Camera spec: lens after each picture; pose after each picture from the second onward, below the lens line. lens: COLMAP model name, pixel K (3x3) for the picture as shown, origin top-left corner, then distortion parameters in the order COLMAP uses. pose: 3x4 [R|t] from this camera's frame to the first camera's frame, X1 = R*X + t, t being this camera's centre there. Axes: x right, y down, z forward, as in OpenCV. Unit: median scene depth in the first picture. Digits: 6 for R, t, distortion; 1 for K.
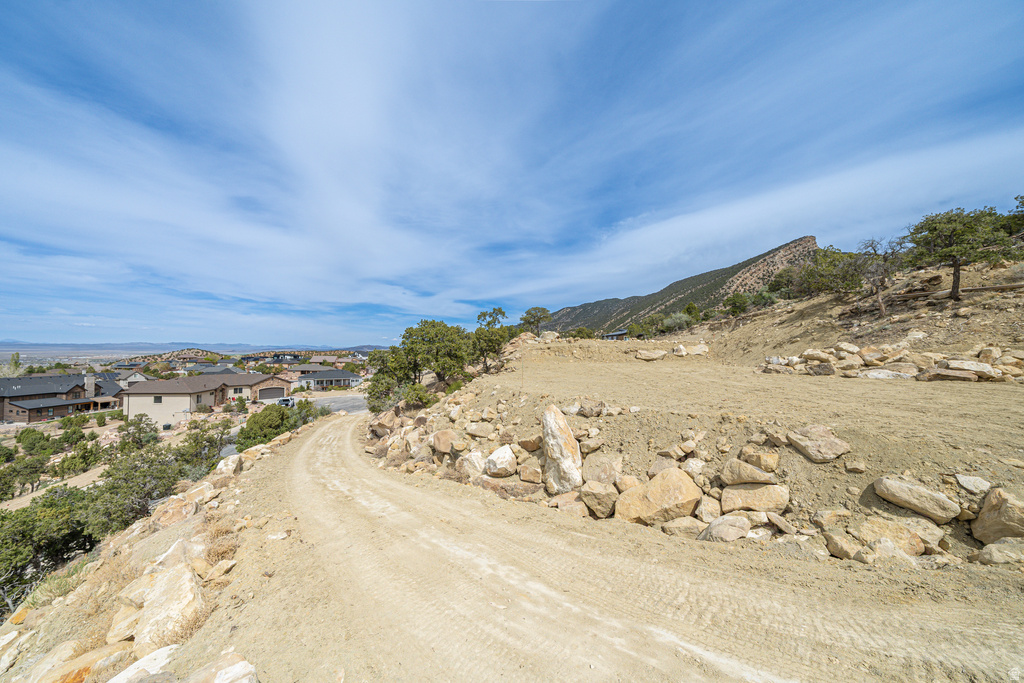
lens RADIAL K [[348.5, 0, 497.0], [0, 348.5, 353.7], [0, 0, 1]] dist [-0.003360, -0.000426]
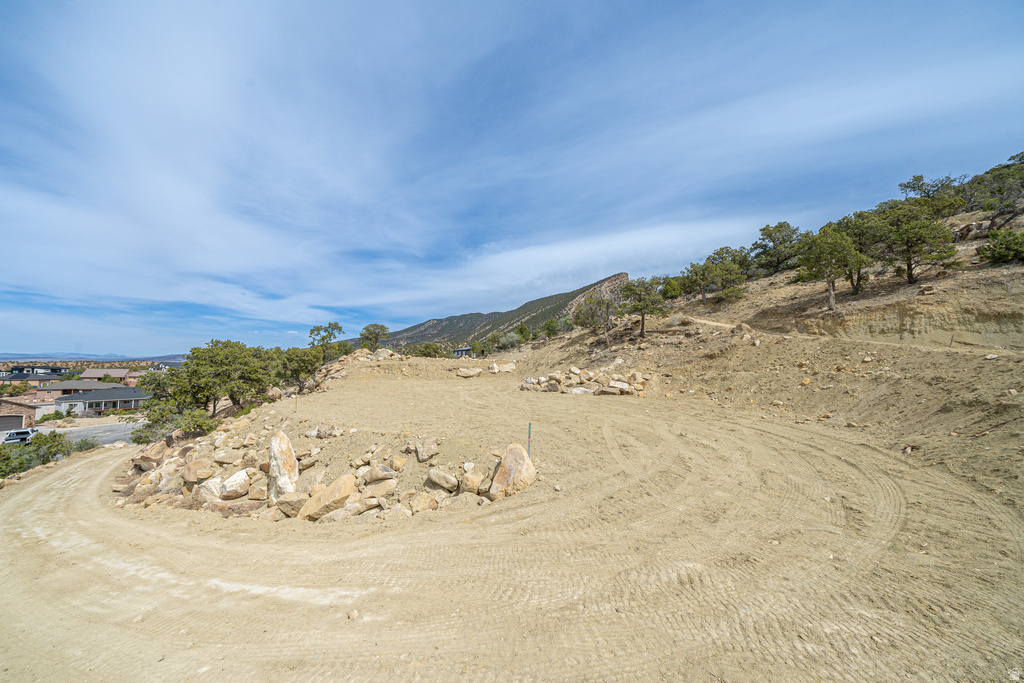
lens RADIAL K [[348.5, 0, 497.9], [0, 348.5, 342.2], [0, 0, 1]] dist [-0.003360, -0.000426]
pose [[0.930170, 0.024282, 0.366325, 0.130933], [-0.000620, 0.997913, -0.064574, -0.026047], [-0.367128, 0.059838, 0.928244, -0.129534]]
